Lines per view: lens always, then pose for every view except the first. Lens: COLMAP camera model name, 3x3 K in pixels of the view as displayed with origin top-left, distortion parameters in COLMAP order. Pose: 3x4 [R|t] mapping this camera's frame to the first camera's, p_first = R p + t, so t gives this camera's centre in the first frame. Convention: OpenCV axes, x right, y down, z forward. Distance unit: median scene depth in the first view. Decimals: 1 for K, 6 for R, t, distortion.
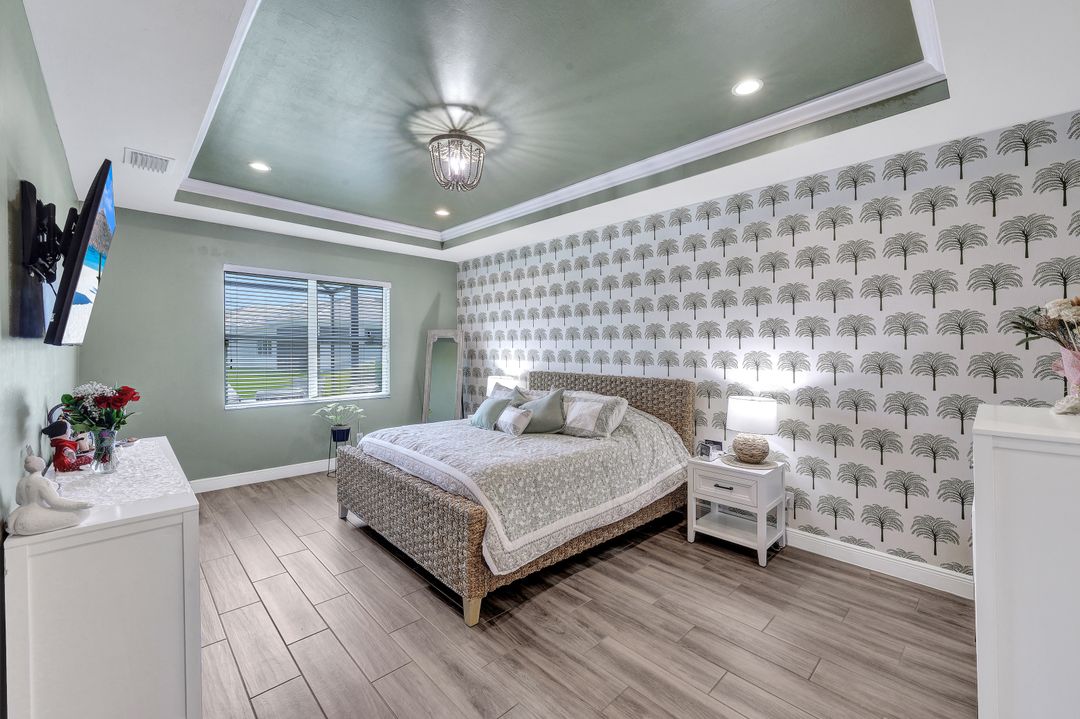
lens RADIAL K [[436.2, 0, 540.0], [0, 436.2, 359.5], [0, 0, 1]] dist [0.000117, -0.000028]
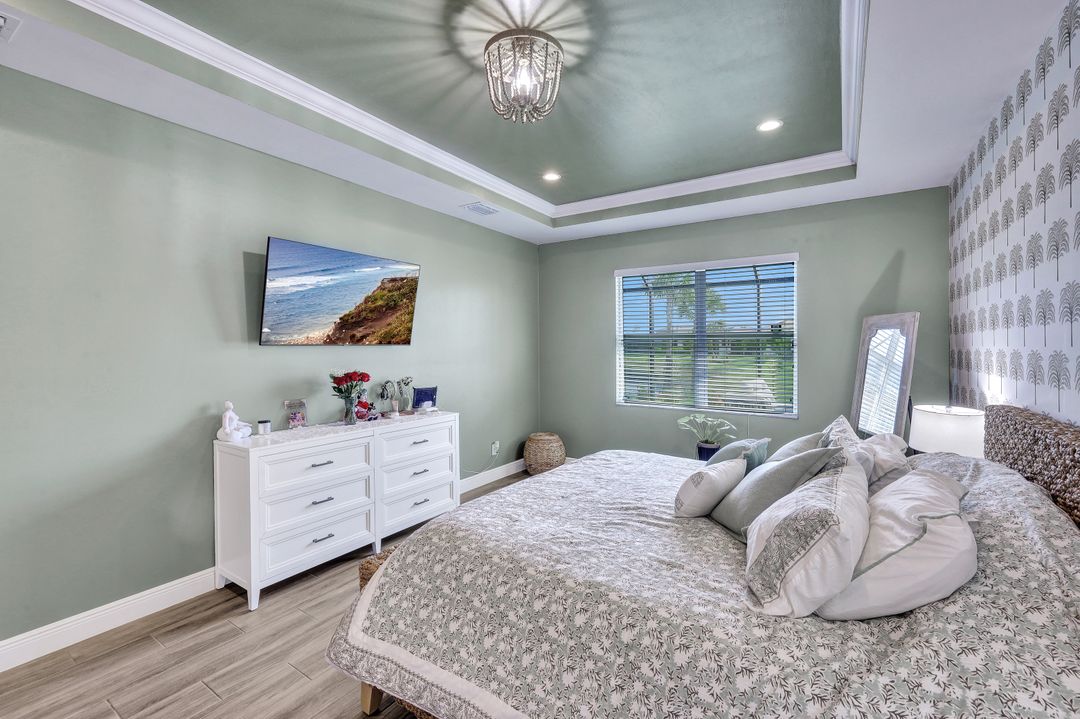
lens RADIAL K [[456.1, 0, 540.0], [0, 456.1, 359.5], [0, 0, 1]] dist [0.000213, 0.000011]
pose [[0.217305, 0.026229, -0.975751, 0.460548], [-0.026617, 0.999426, 0.020938, -0.020853], [0.975741, 0.021422, 0.217879, 0.751328]]
